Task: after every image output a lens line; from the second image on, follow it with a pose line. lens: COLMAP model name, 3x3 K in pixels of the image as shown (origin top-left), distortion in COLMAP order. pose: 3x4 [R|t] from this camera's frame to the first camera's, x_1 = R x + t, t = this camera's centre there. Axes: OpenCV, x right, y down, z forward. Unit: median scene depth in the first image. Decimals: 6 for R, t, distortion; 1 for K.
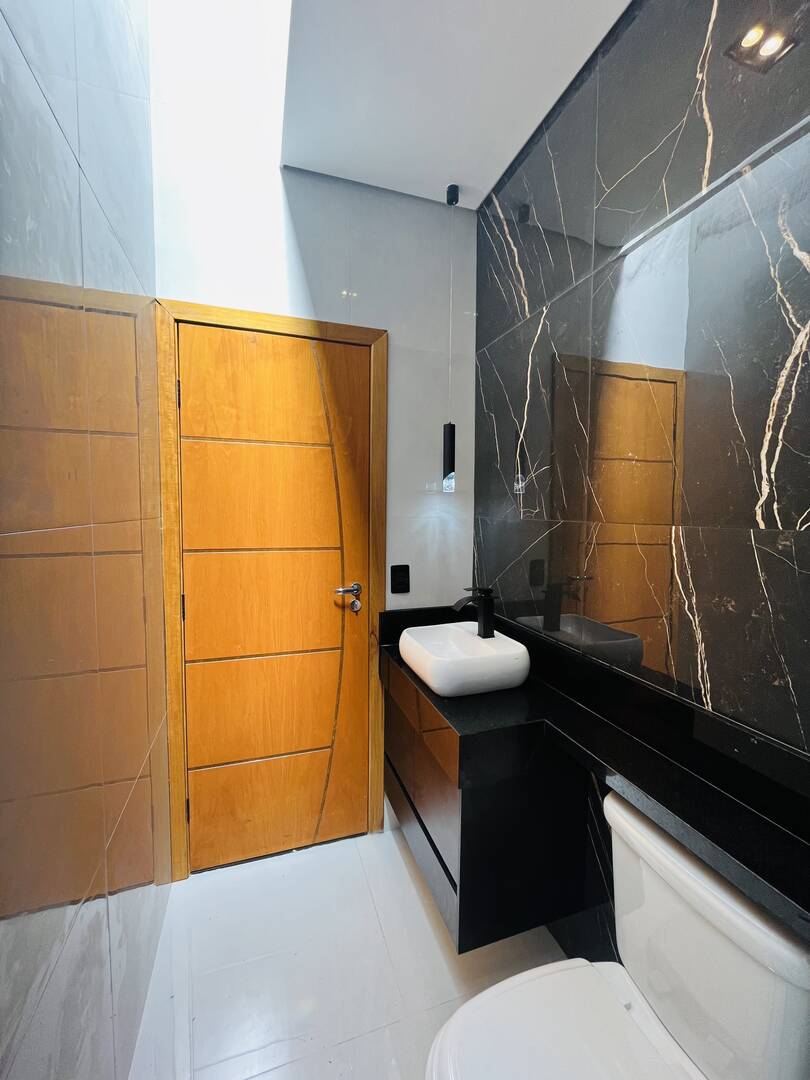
lens RADIAL K [[437.3, 0, 404.1], [0, 437.3, 538.4], [0, 0, 1]] dist [-0.006950, 0.000485]
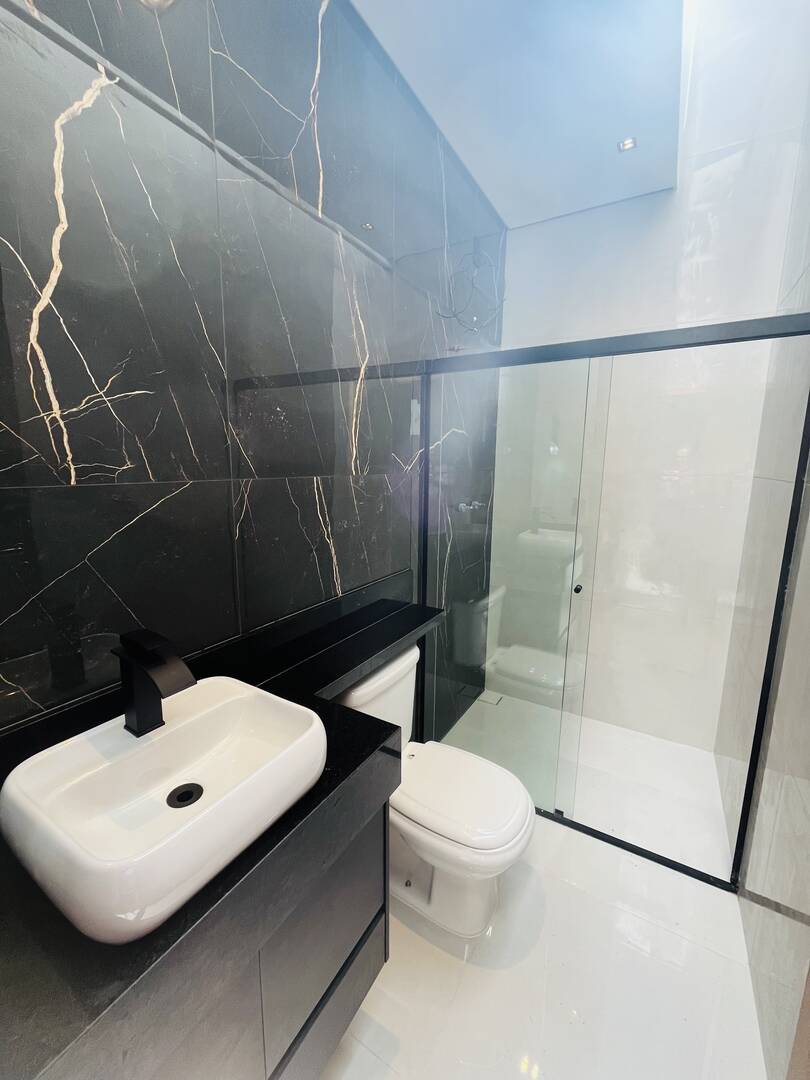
lens RADIAL K [[437.3, 0, 406.1], [0, 437.3, 538.2], [0, 0, 1]] dist [-0.006950, 0.000485]
pose [[-0.649194, -0.144322, 0.746805, -0.549020], [0.036421, 0.974810, 0.220045, -0.129579], [-0.759750, 0.170051, -0.627585, 1.688543]]
